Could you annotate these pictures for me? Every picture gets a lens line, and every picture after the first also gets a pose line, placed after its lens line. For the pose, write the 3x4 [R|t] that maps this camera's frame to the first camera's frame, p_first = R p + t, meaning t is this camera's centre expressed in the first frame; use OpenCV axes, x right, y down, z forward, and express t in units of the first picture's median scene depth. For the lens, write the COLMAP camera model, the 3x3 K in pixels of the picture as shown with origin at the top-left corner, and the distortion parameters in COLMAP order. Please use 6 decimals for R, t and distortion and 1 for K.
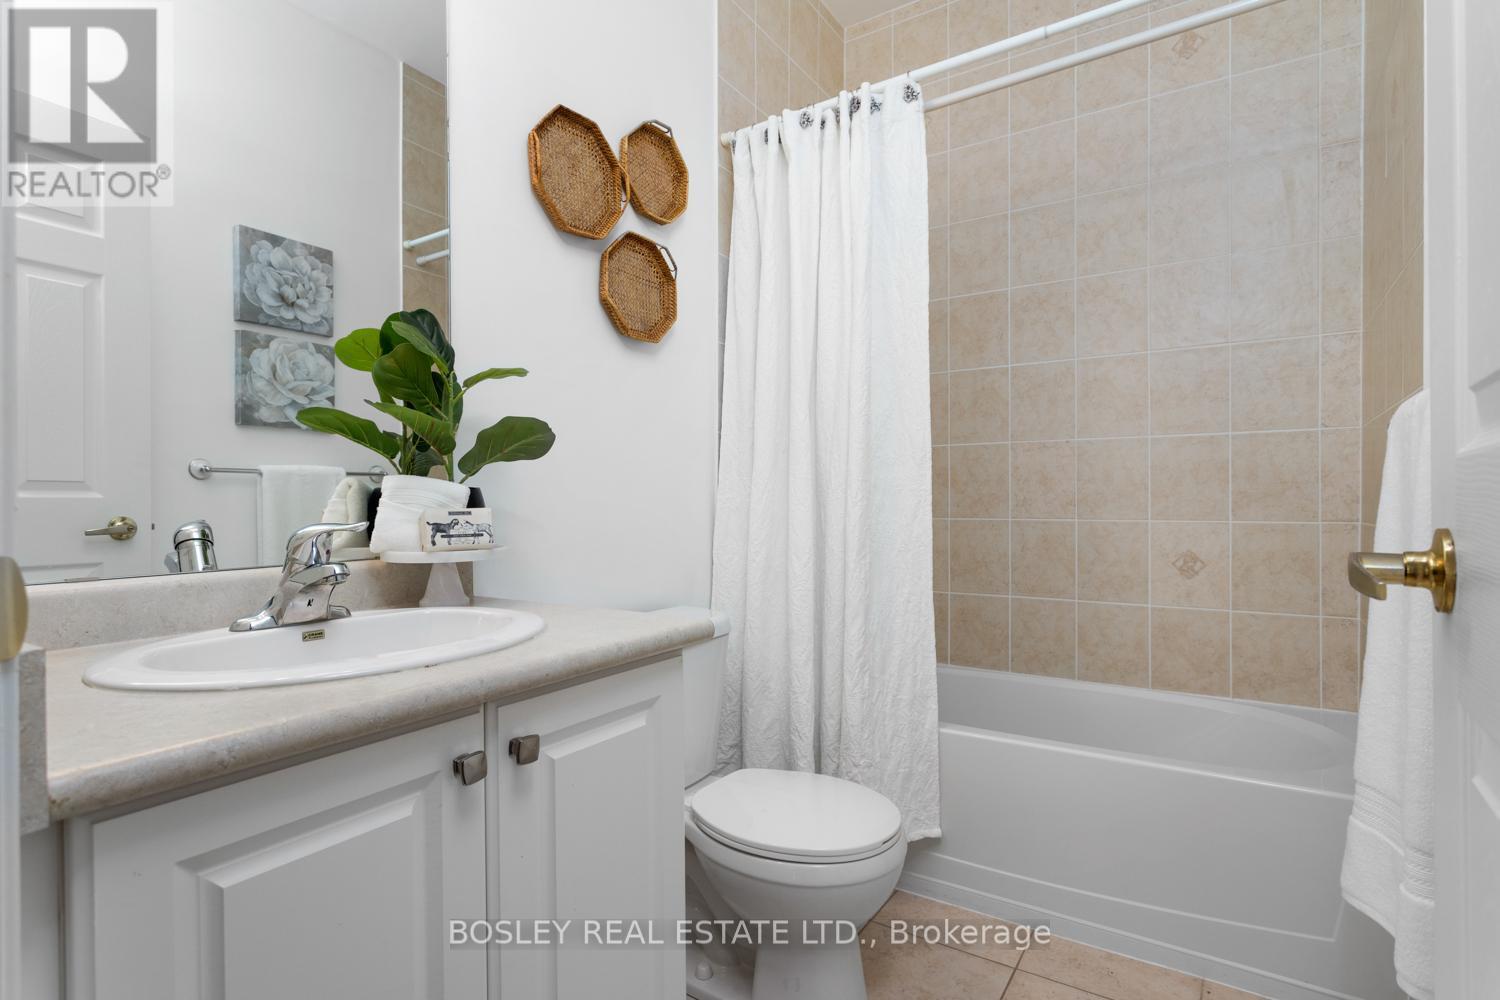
lens RADIAL K [[745.5, 0, 750.0], [0, 745.5, 500.0], [0, 0, 1]] dist [-0.003298, 0.000992]
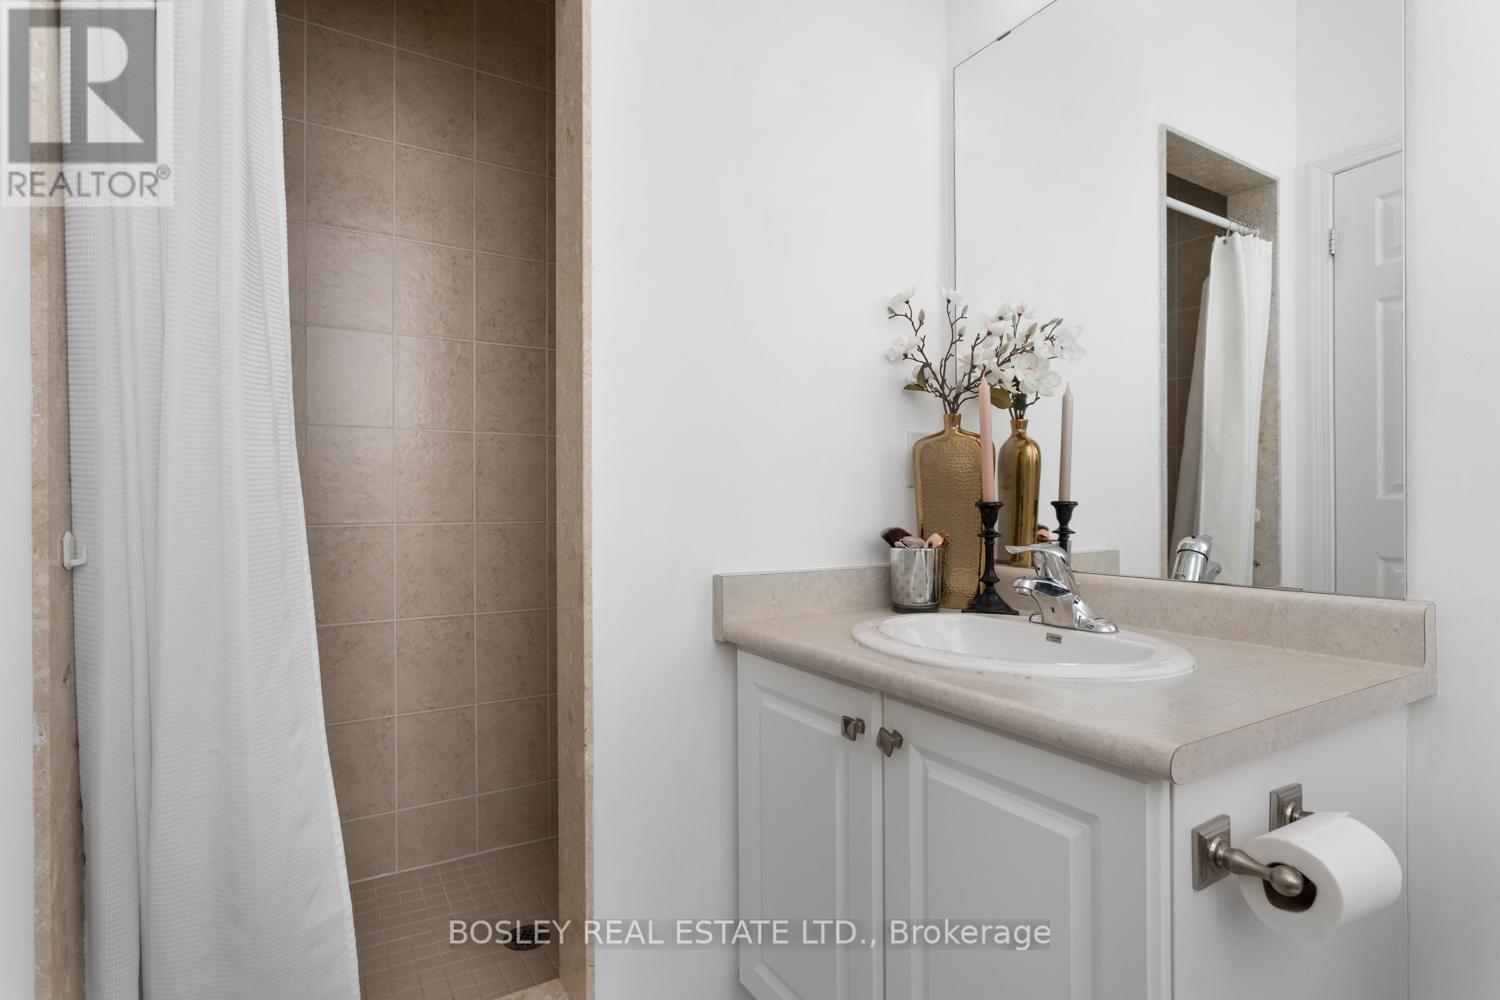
lens RADIAL K [[745.5, 0, 750.0], [0, 745.5, 500.0], [0, 0, 1]] dist [-0.003298, 0.000992]
pose [[-0.425980, -0.018295, -0.904548, 0.802041], [-0.016731, 0.999784, -0.012342, -0.014248], [0.904578, 0.009876, -0.426194, 1.265939]]
